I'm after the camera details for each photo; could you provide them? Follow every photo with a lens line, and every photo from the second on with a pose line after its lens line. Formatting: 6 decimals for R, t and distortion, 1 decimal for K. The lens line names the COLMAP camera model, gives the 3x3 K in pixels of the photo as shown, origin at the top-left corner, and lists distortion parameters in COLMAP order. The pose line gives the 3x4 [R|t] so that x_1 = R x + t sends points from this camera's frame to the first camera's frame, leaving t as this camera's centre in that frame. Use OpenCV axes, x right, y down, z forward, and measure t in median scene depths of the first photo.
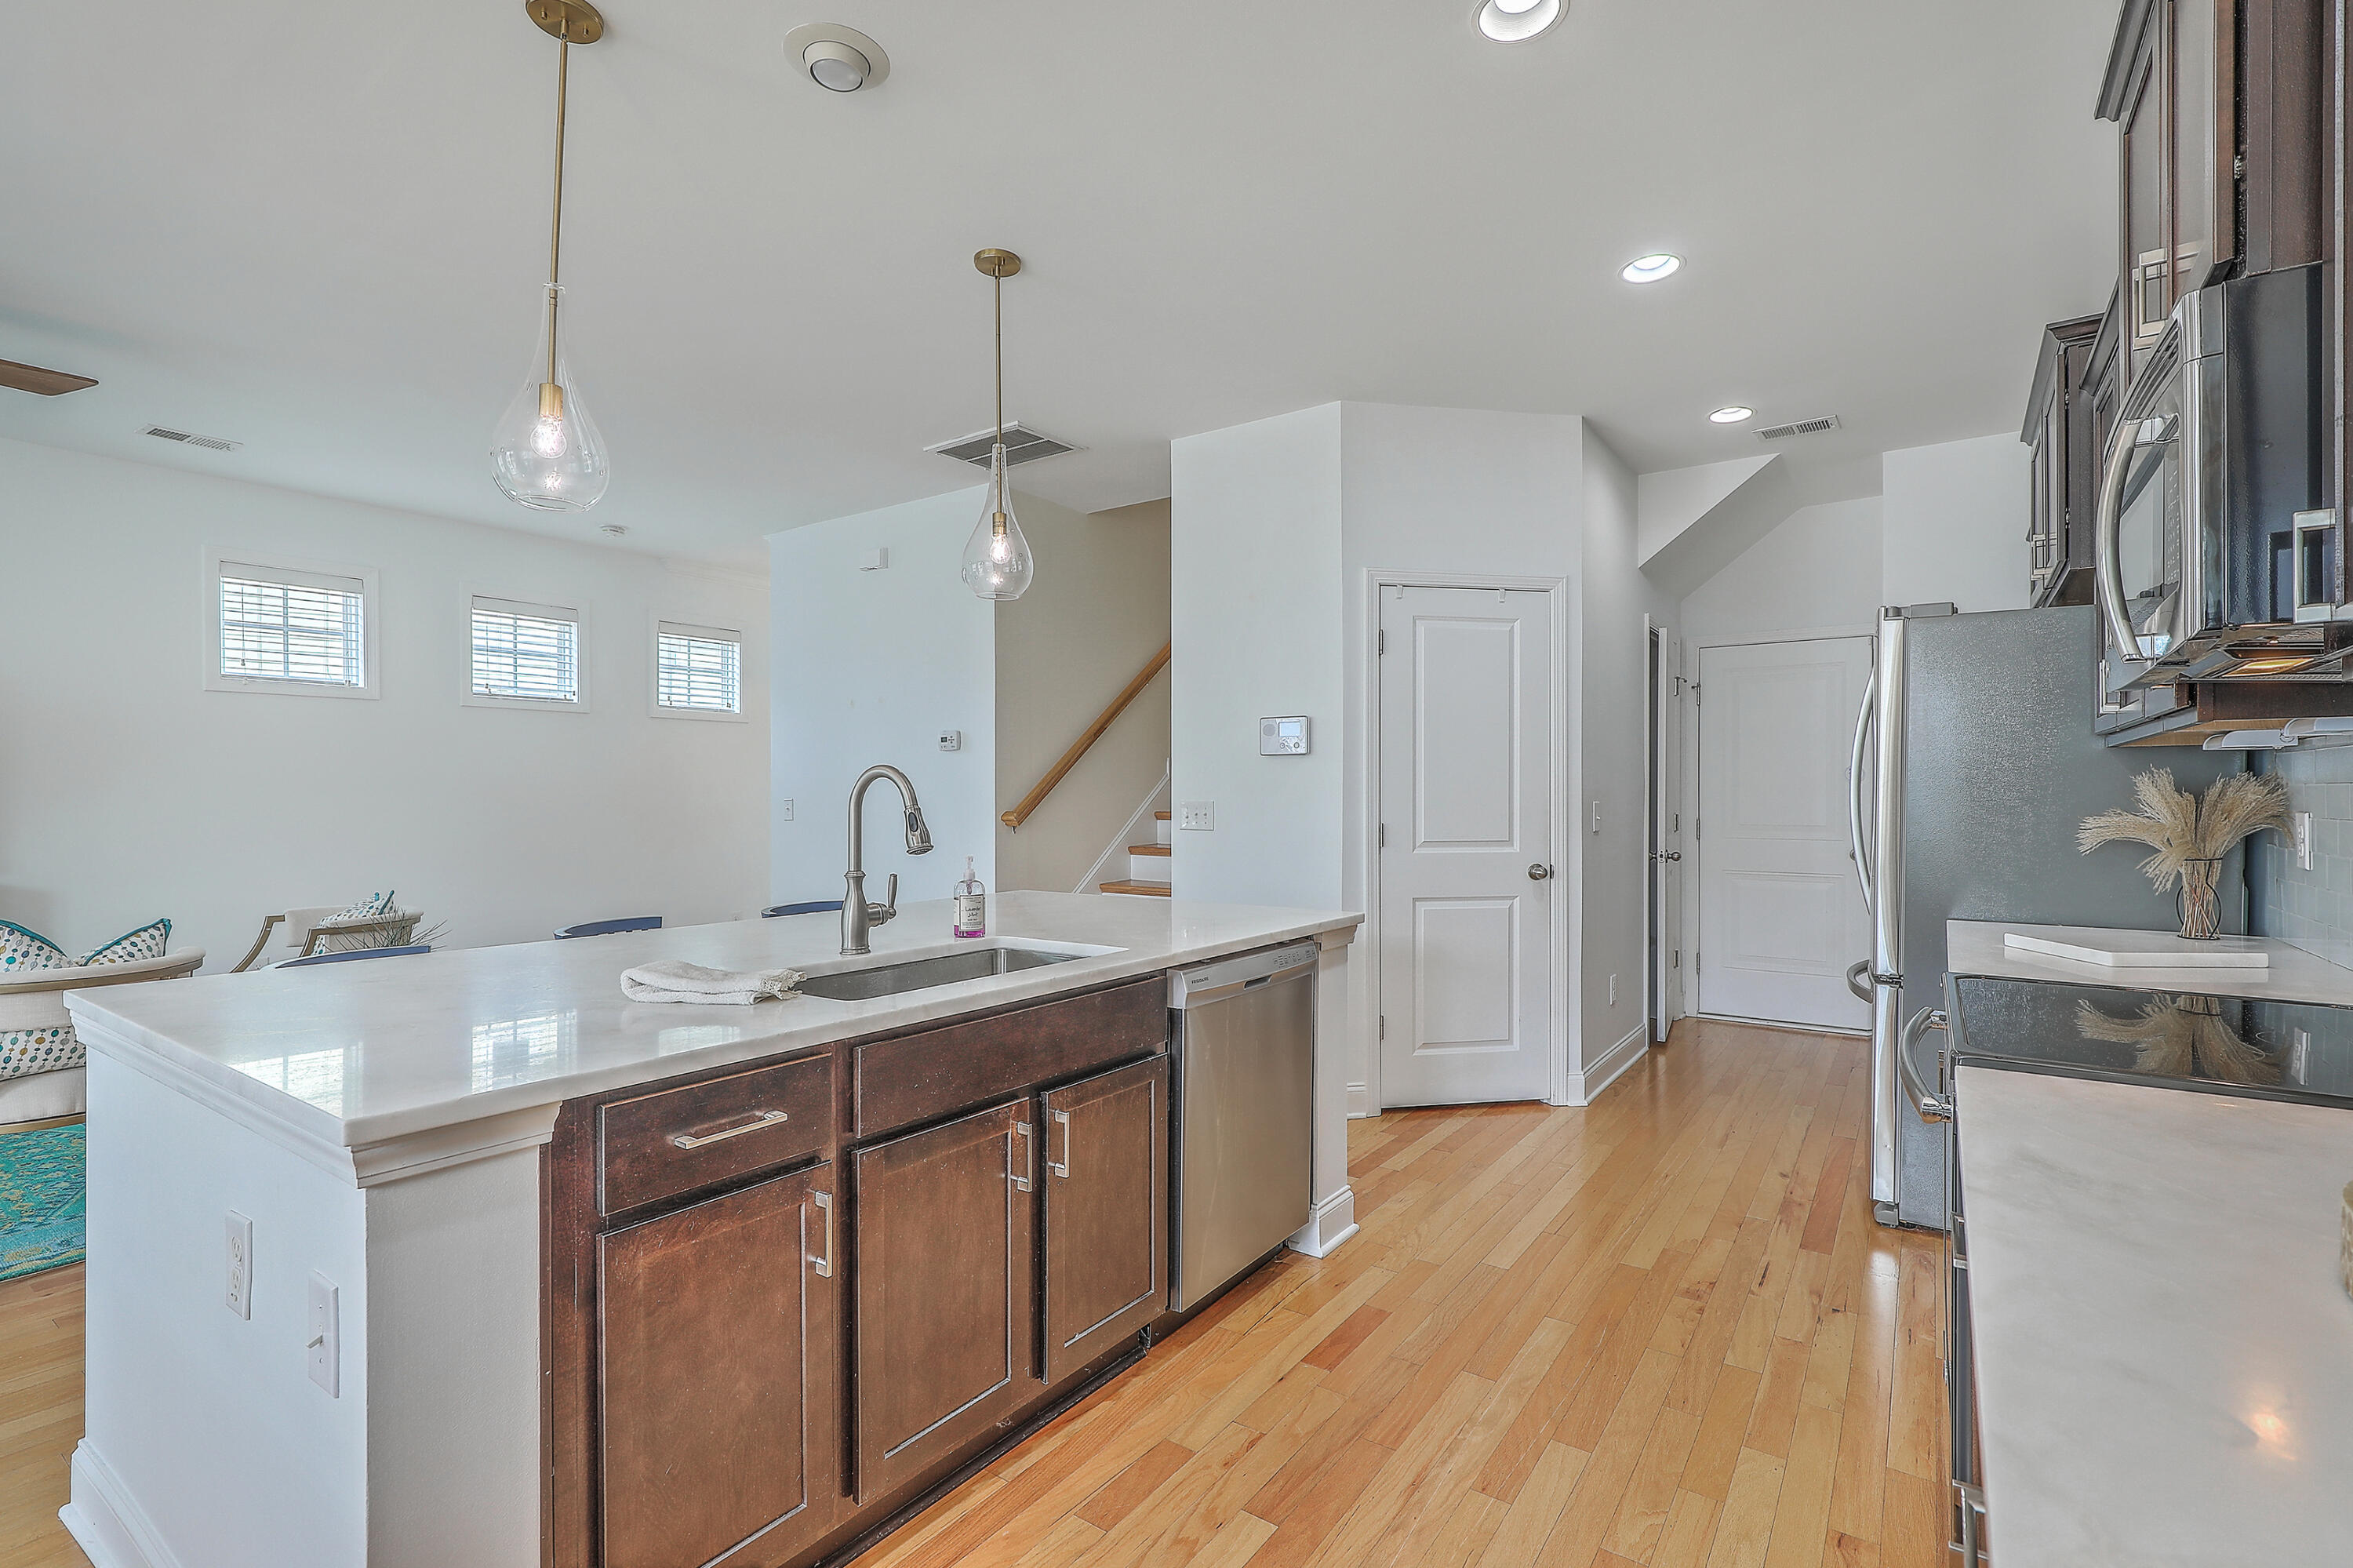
lens RADIAL K [[1089.0, 0, 1195.0], [0, 1089.0, 792.6], [0, 0, 1]] dist [0.001646, -0.000584]
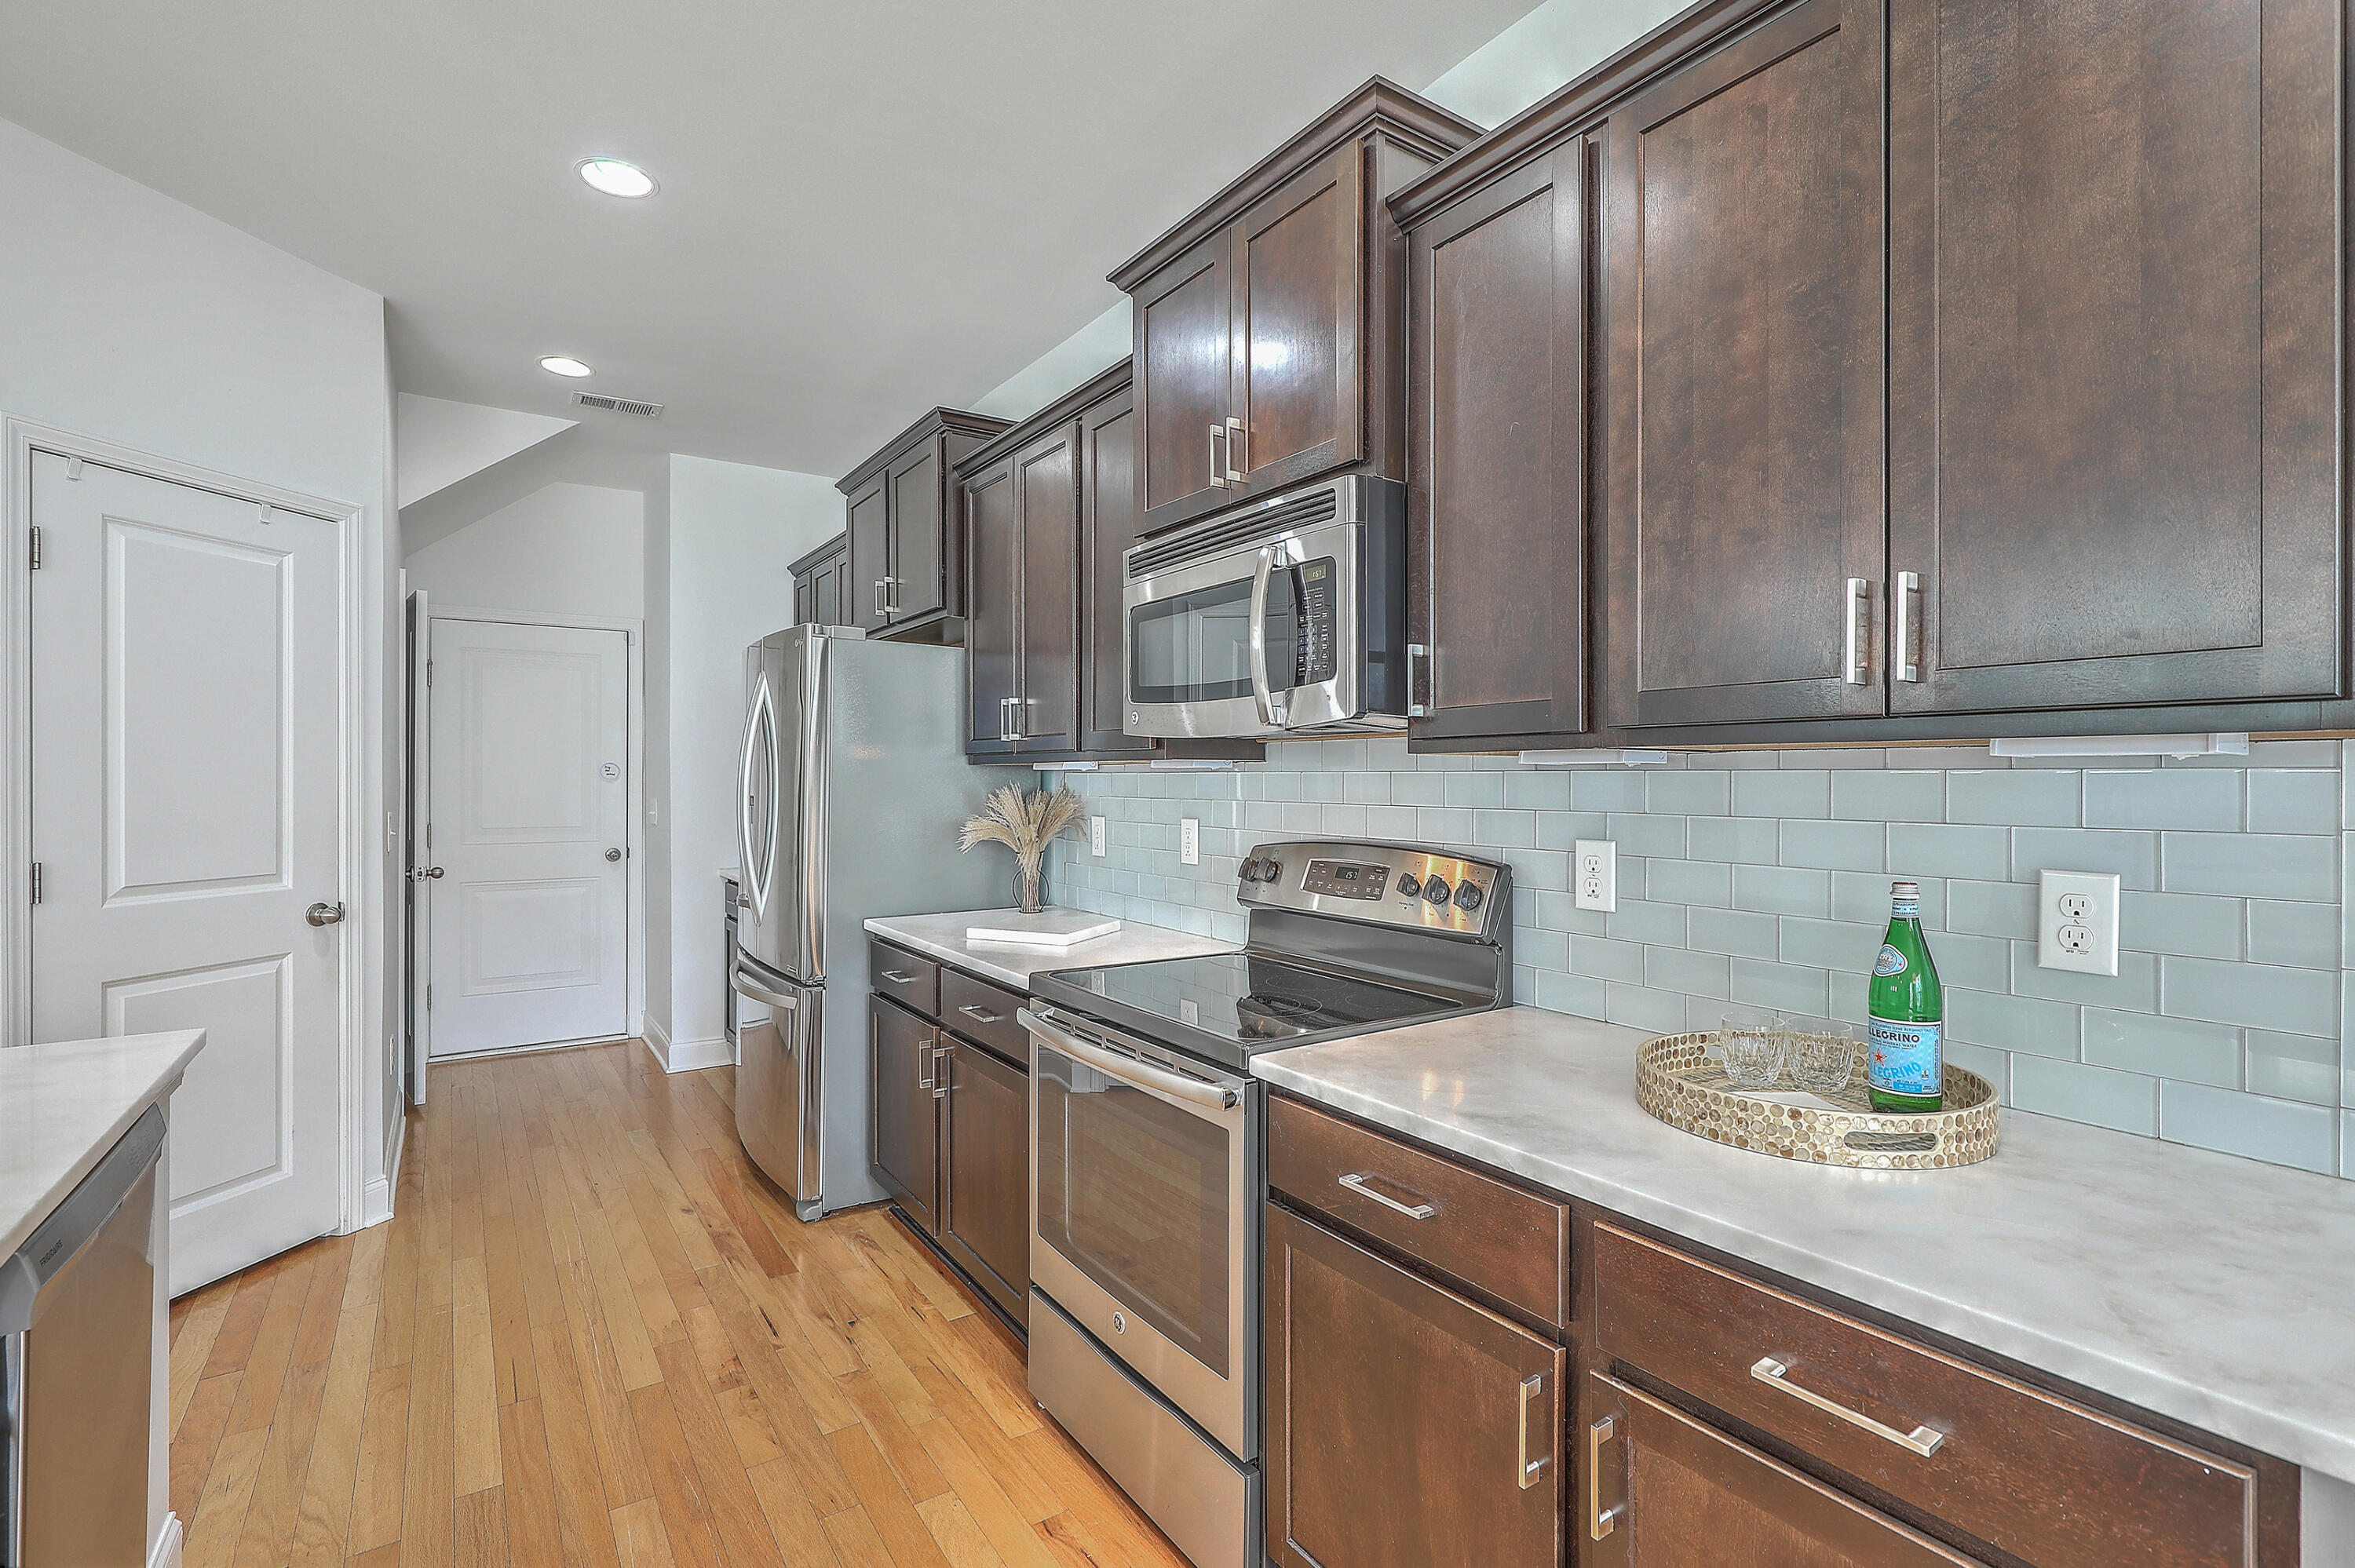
lens RADIAL K [[1089.8, 0, 1196.8], [0, 1089.8, 775.8], [0, 0, 1]] dist [0.001646, -0.000584]
pose [[0.346846, 0.001305, 0.937921, -0.171334], [-0.003738, 0.999993, -0.000009, -0.021877], [-0.937915, -0.003503, 0.346849, 0.245403]]
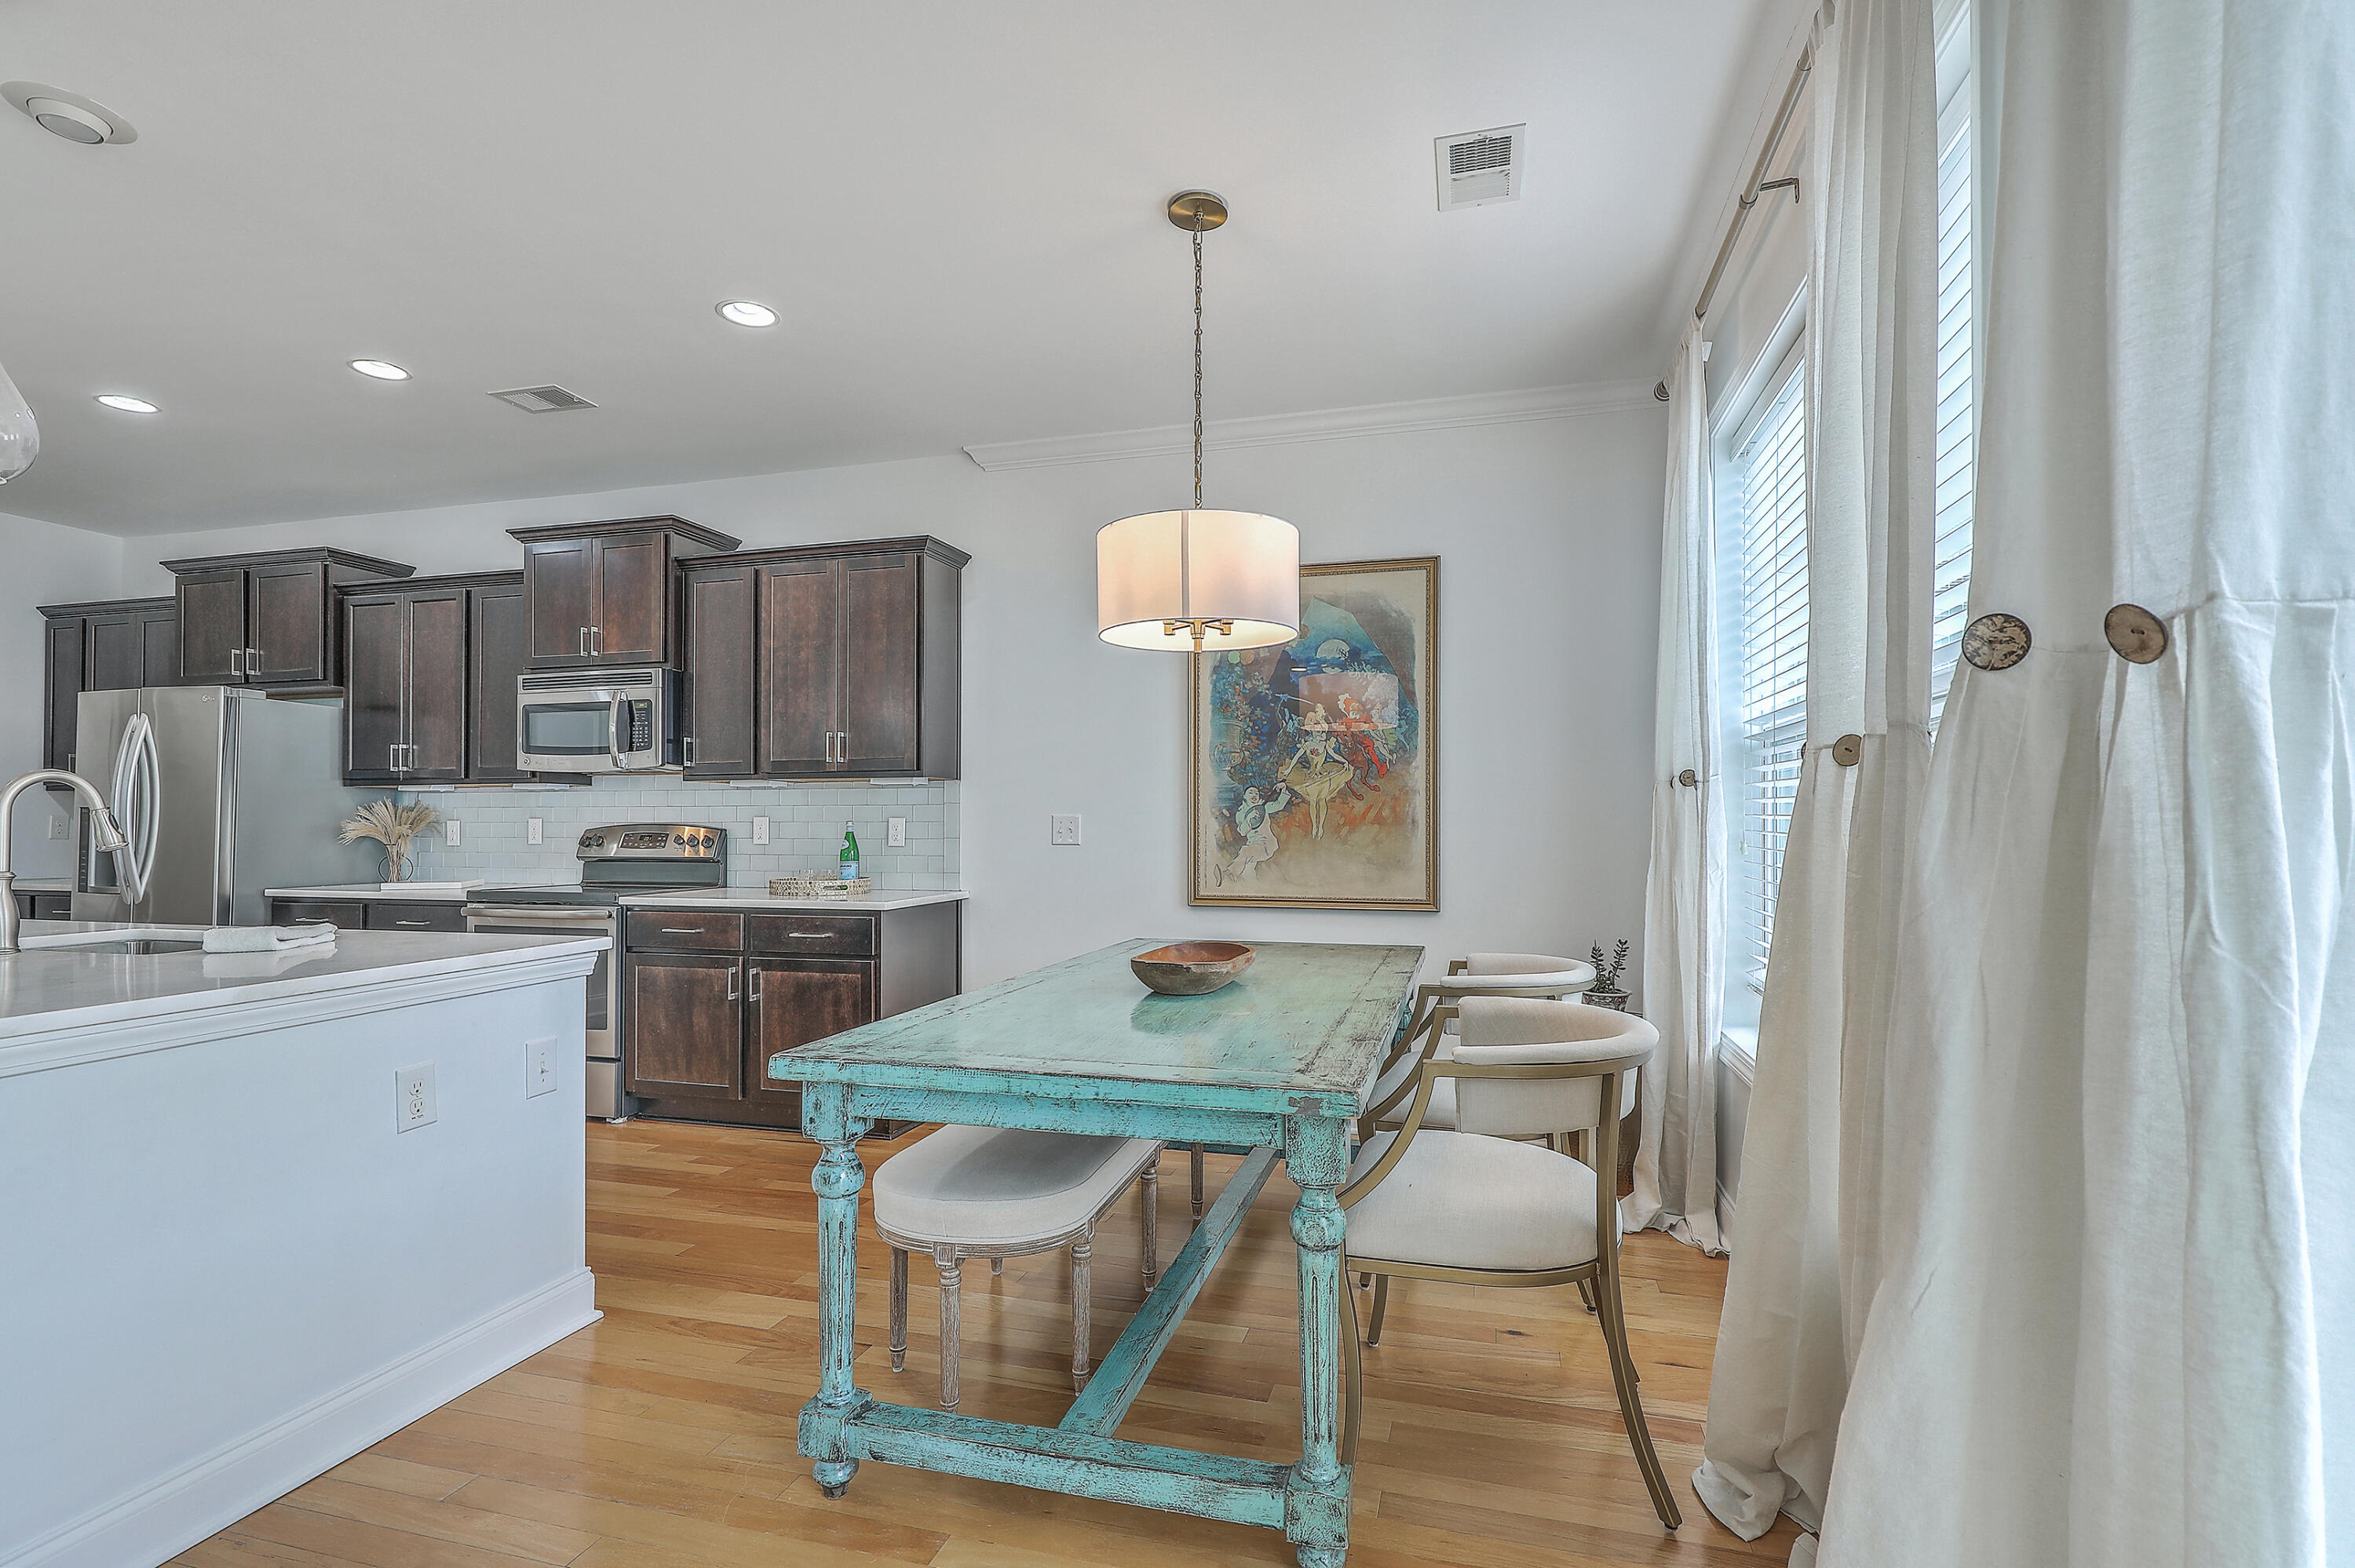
lens RADIAL K [[1089.8, 0, 1192.8], [0, 1089.8, 807.7], [0, 0, 1]] dist [0.001646, -0.000584]
pose [[-0.330522, 0.015767, 0.943666, -1.014275], [-0.001414, 0.999851, -0.017202, 0.017892], [-0.943797, -0.007020, -0.330451, 0.191229]]
